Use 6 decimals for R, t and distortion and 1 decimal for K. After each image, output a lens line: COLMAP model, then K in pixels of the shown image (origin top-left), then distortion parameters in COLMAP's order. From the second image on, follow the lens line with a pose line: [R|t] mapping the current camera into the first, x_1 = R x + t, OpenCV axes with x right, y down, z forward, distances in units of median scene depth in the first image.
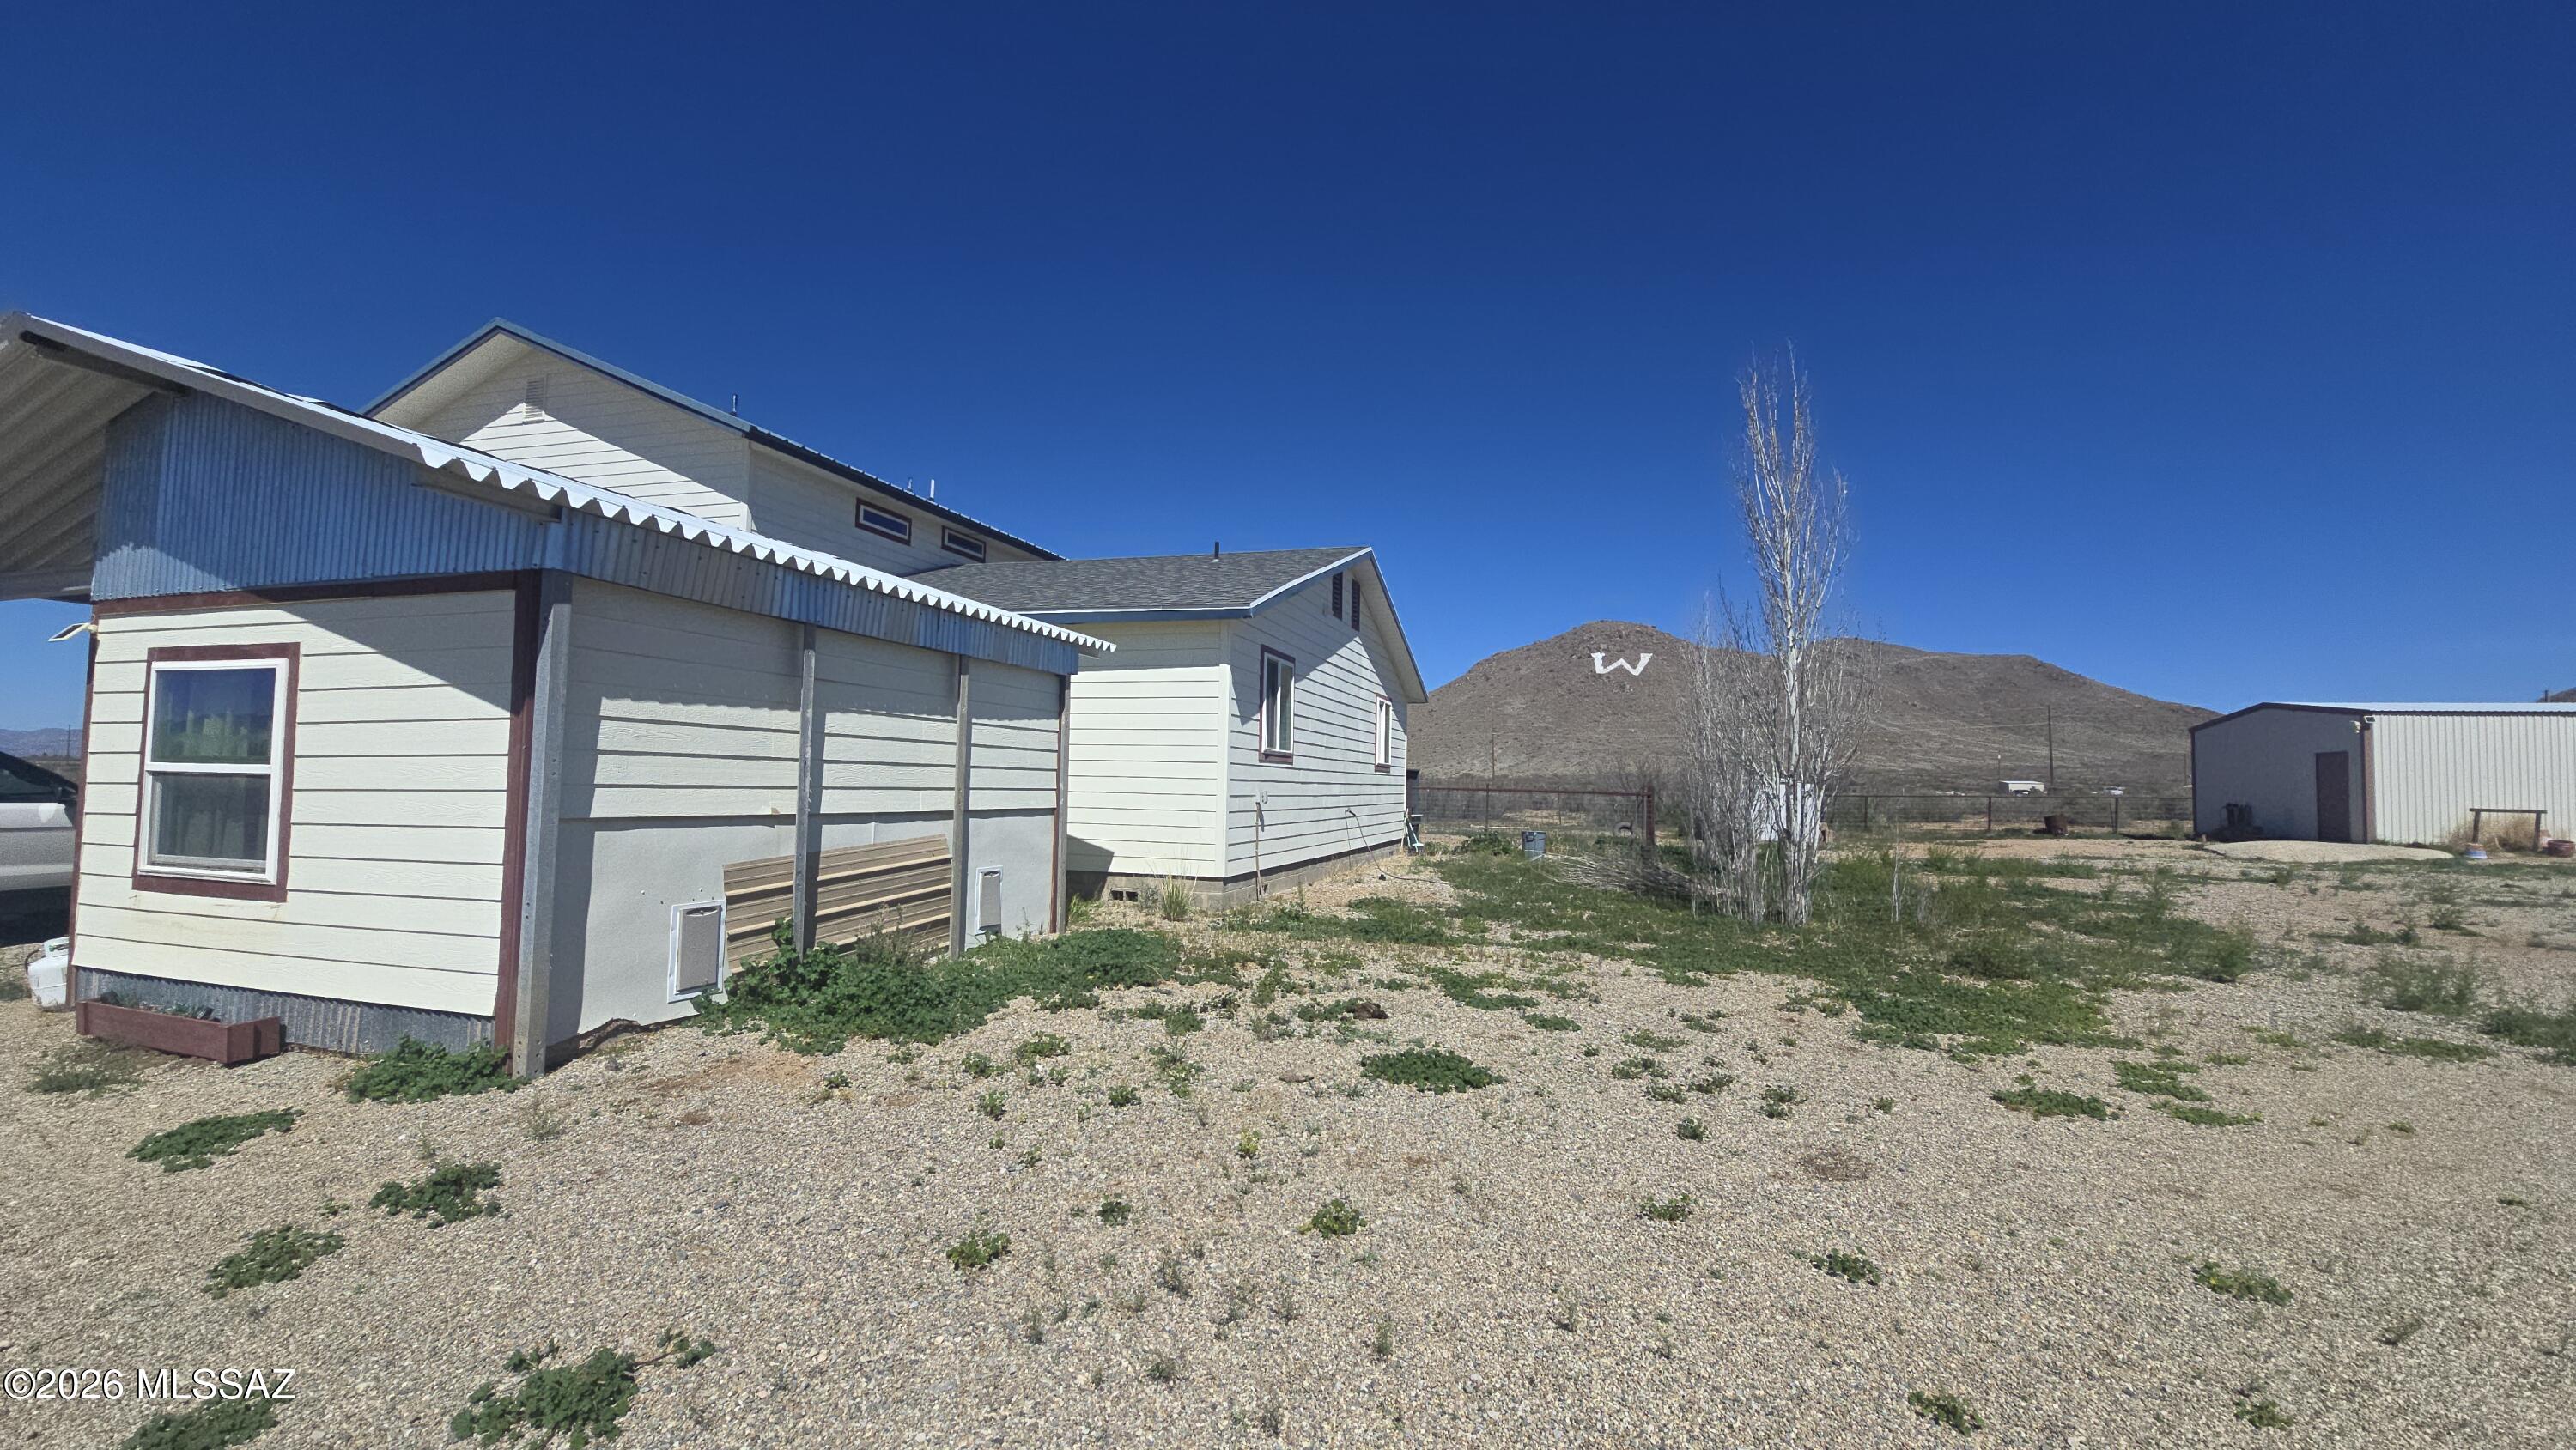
lens RADIAL K [[1059.2, 0, 1304.2], [0, 1059.2, 716.5], [0, 0, 1]] dist [-0.001621, -0.000369]
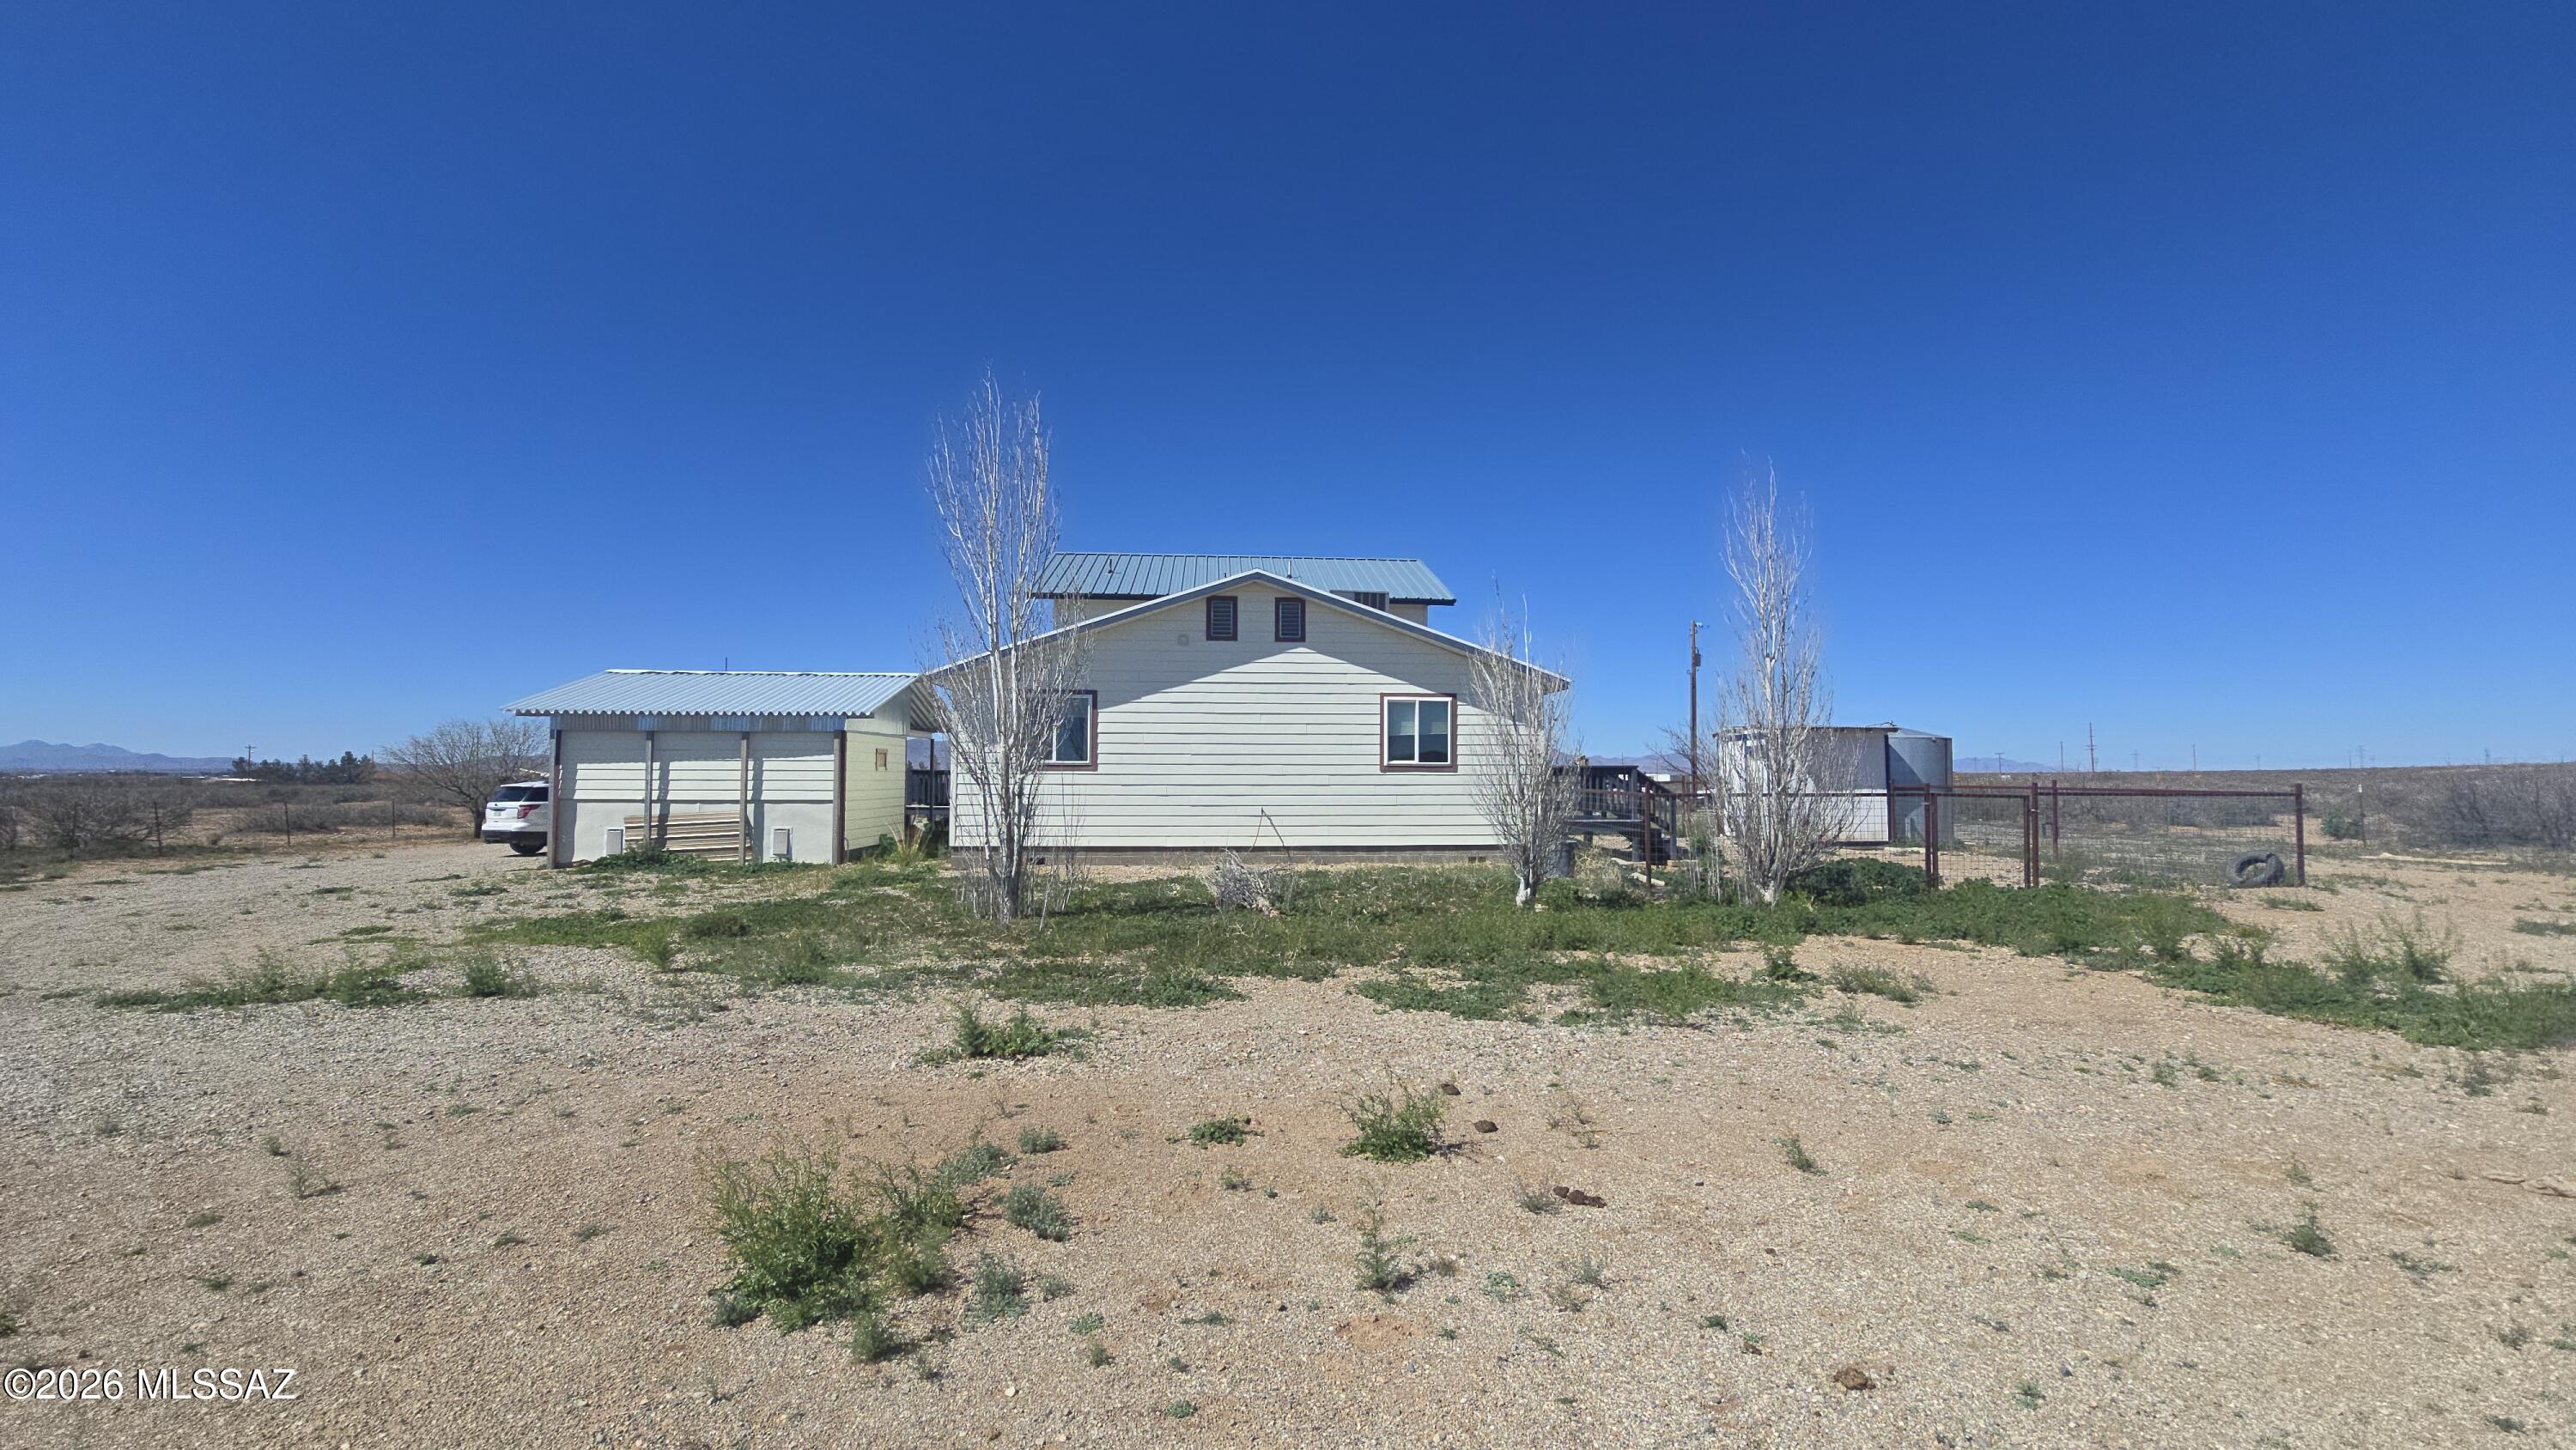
lens RADIAL K [[1059.2, 0, 1304.2], [0, 1059.2, 716.5], [0, 0, 1]] dist [-0.001621, -0.000369]
pose [[0.356928, -0.043877, -0.933101, 2.906944], [0.065198, 0.997630, -0.021973, 0.050719], [0.931854, -0.052993, 0.358943, 1.717529]]
